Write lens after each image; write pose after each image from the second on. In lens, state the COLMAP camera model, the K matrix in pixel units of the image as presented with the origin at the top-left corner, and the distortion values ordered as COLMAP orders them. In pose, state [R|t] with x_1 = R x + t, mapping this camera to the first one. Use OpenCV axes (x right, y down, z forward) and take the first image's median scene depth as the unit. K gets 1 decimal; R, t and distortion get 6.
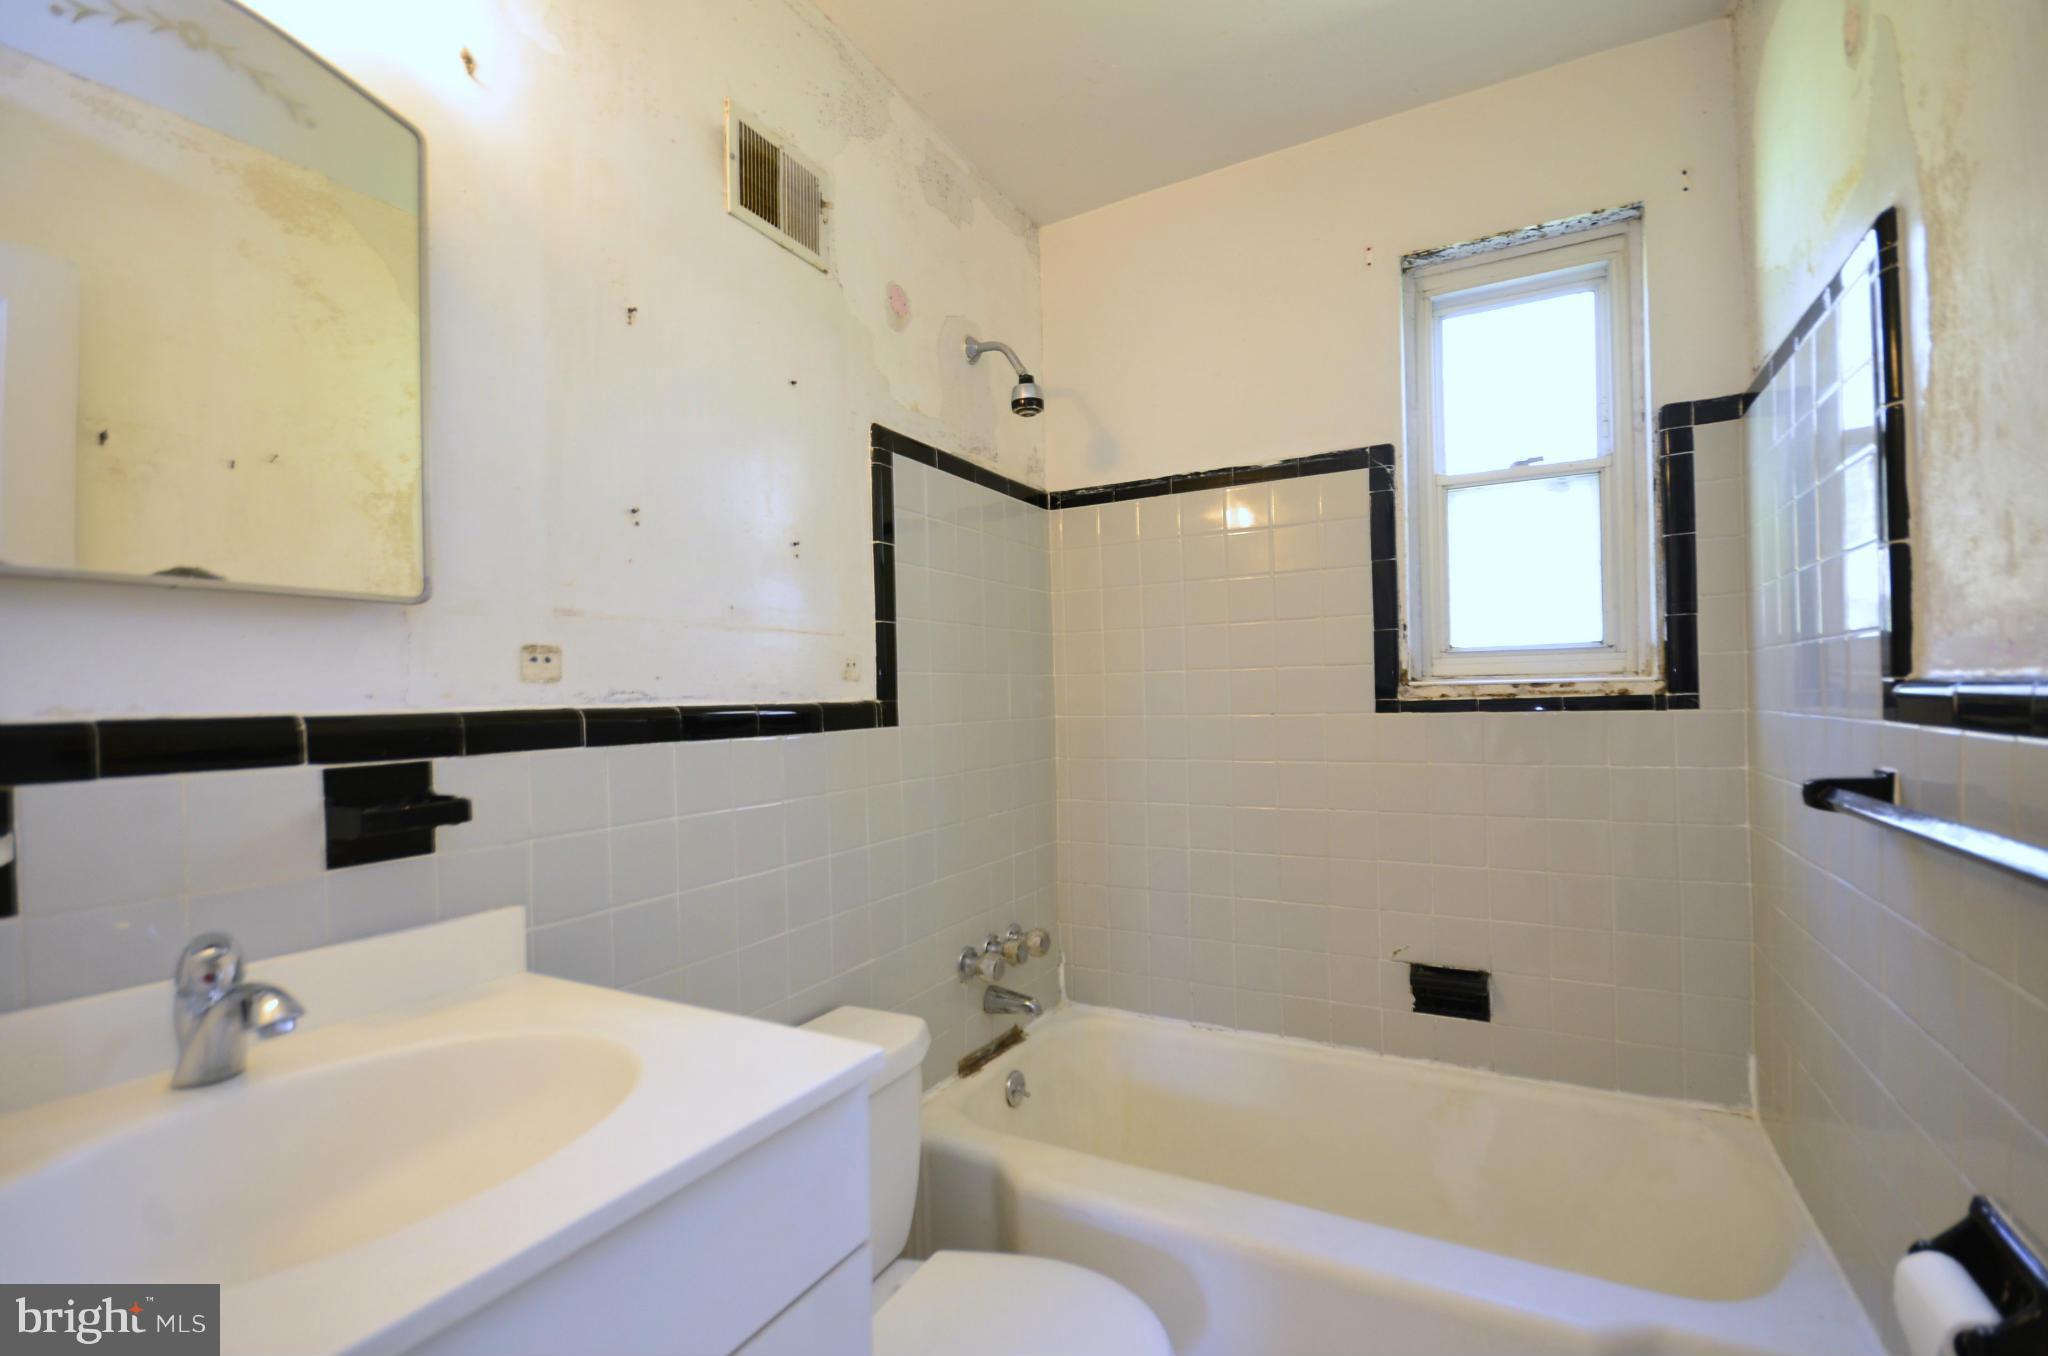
lens RADIAL K [[889.1, 0, 1035.3], [0, 889.1, 692.6], [0, 0, 1]] dist [-0.000687, -0.005178]
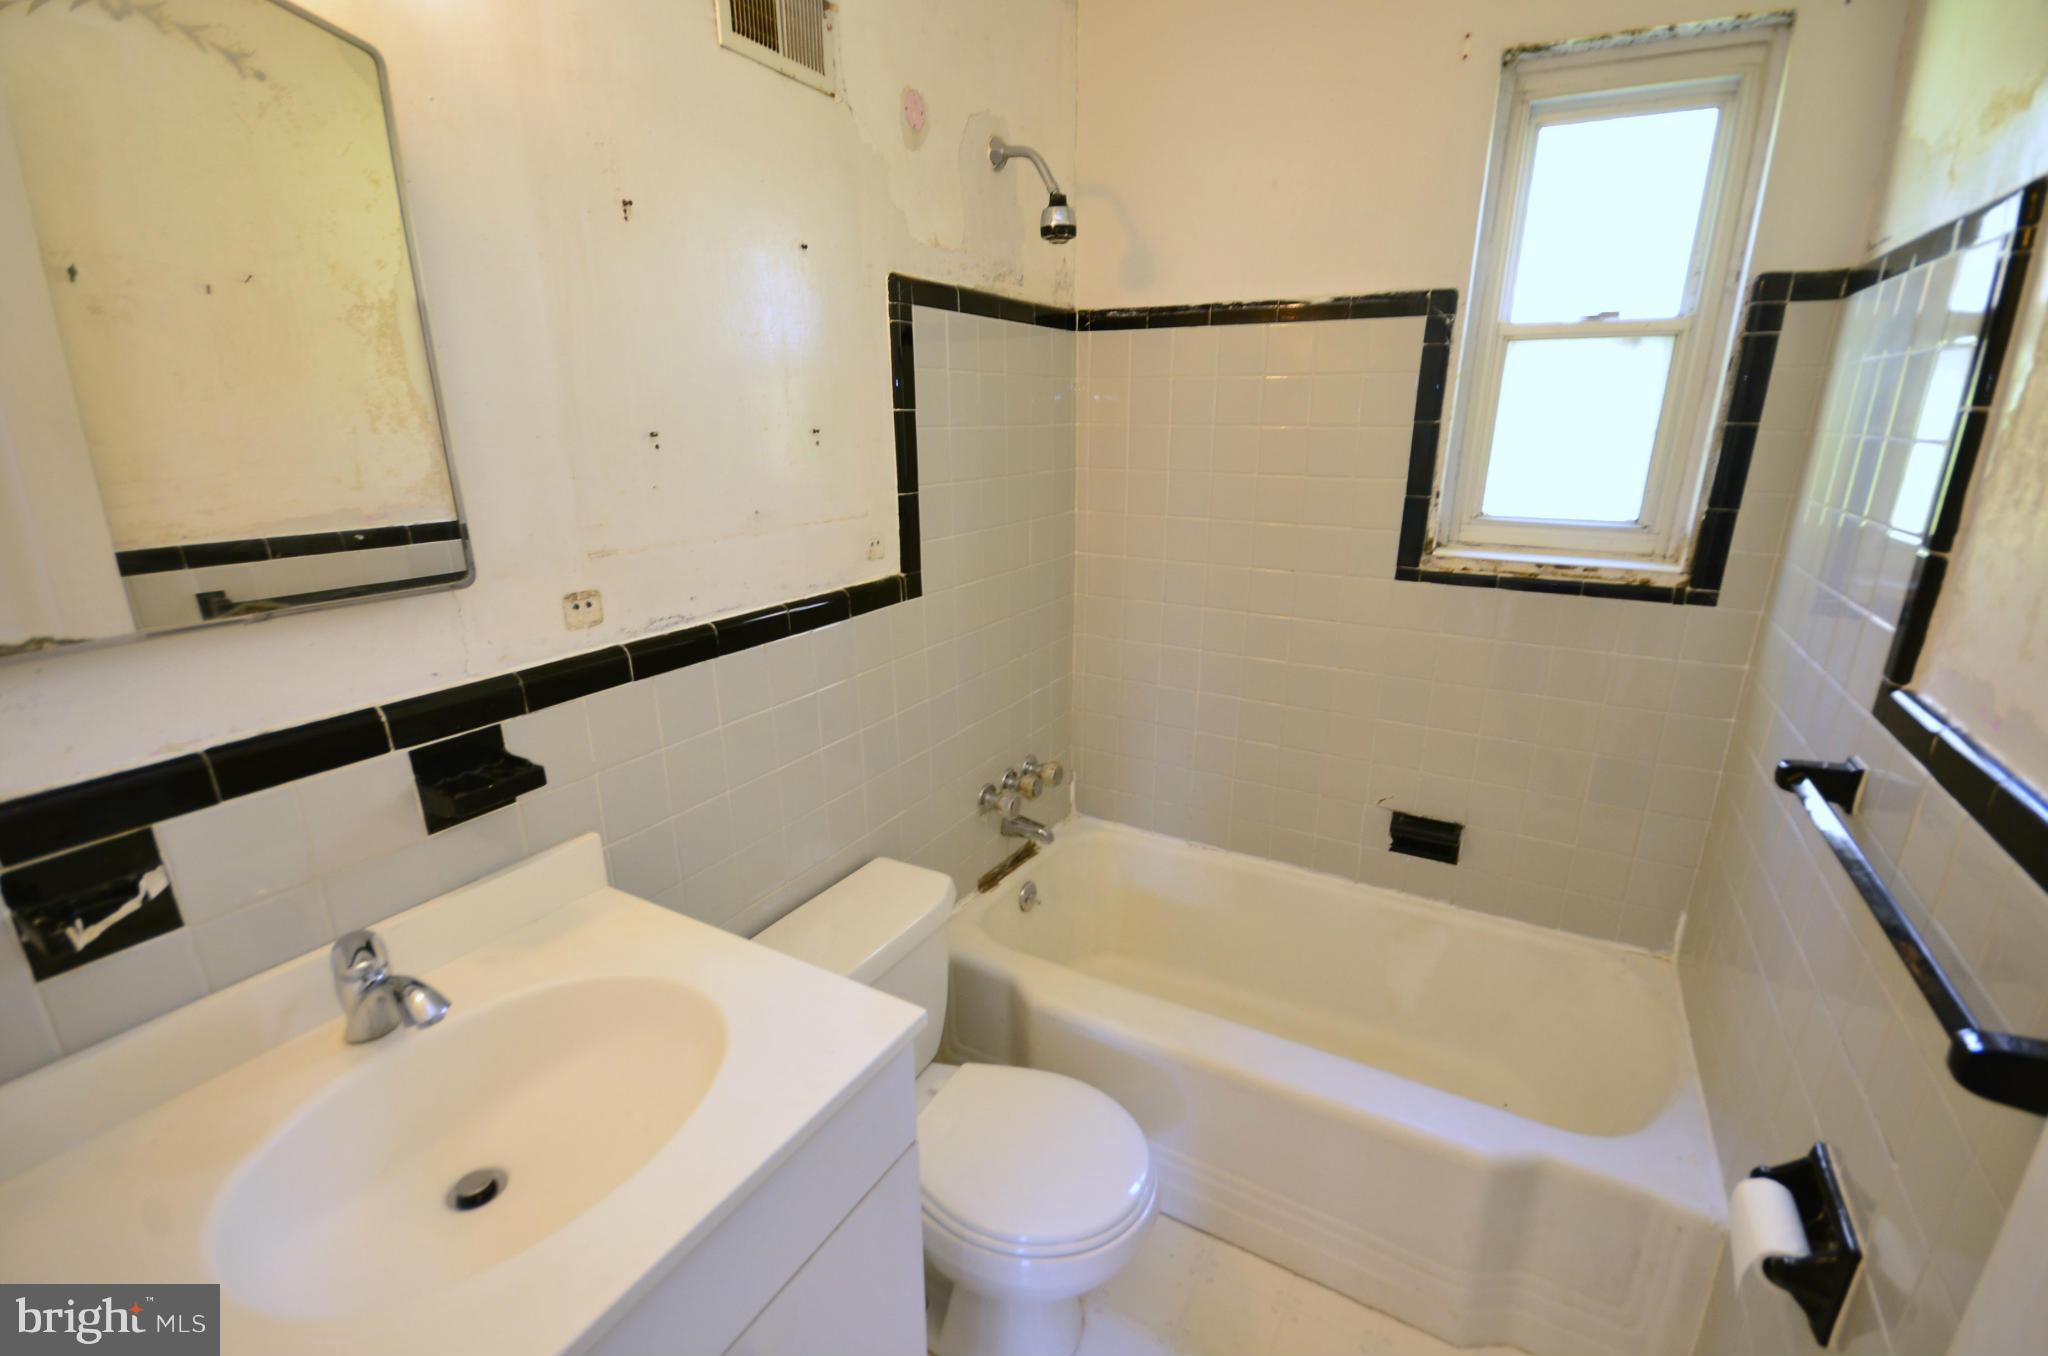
lens RADIAL K [[885.9, 0, 1035.7], [0, 885.9, 699.6], [0, 0, 1]] dist [0.006468, -0.012532]
pose [[0.999560, 0.028554, -0.008010, -0.011833], [-0.024734, 0.951683, 0.306085, -0.155060], [0.016363, -0.305752, 0.951971, -0.002060]]
